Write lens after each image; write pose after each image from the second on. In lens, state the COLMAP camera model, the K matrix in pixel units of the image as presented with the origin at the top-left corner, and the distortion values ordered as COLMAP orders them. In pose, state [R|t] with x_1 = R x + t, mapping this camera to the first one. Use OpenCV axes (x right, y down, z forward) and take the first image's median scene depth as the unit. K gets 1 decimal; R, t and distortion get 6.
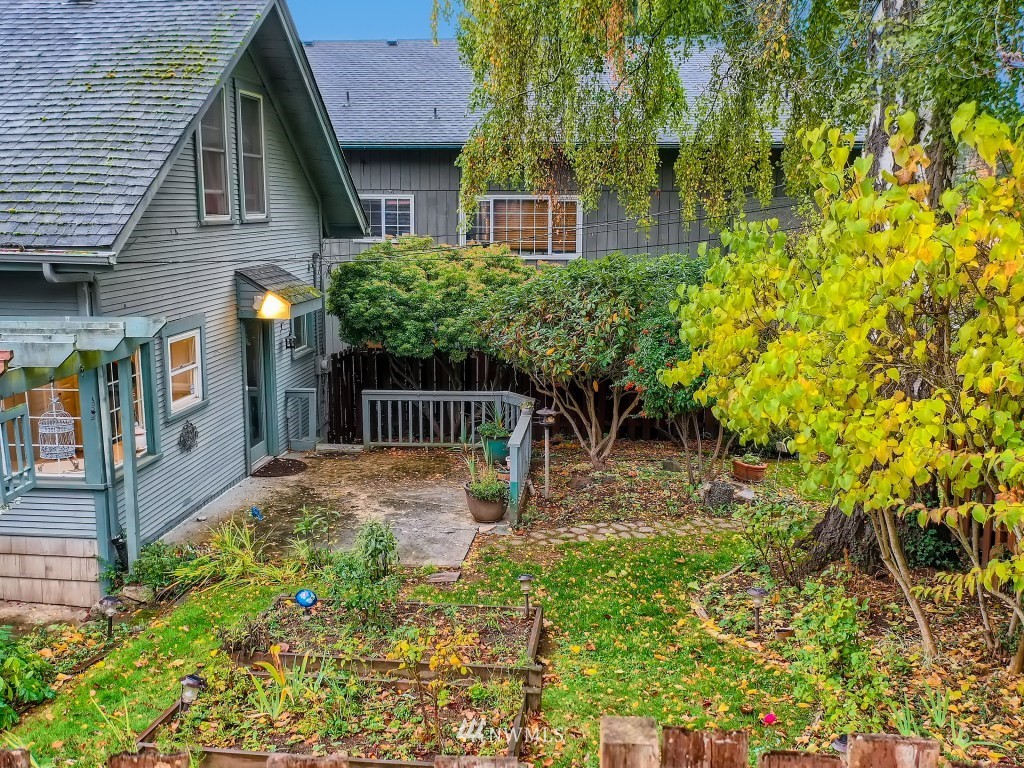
lens RADIAL K [[969.7, 0, 511.6], [0, 969.7, 386.2], [0, 0, 1]] dist [0.006295, 0.000000]
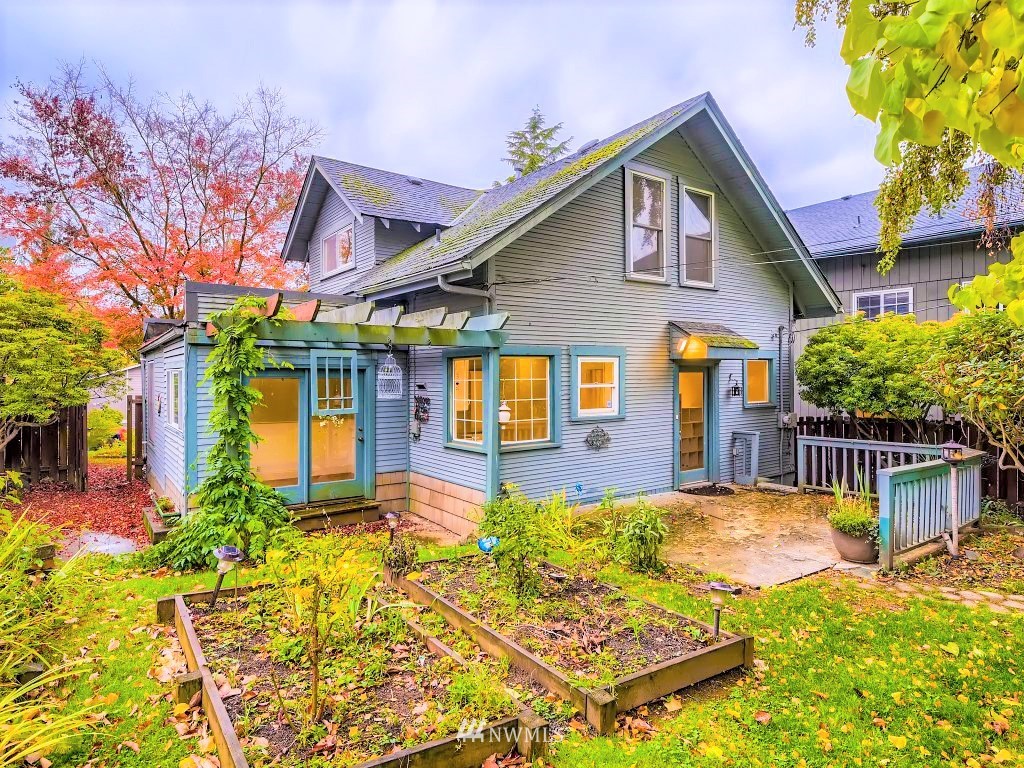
lens RADIAL K [[588.3, 0, 509.6], [0, 588.3, 378.3], [0, 0, 1]] dist [-0.000639, -0.000387]
pose [[0.662902, -0.006904, -0.748674, 0.151440], [-0.127544, 0.984300, -0.122010, 0.074030], [0.737762, 0.176370, 0.651614, 0.359252]]
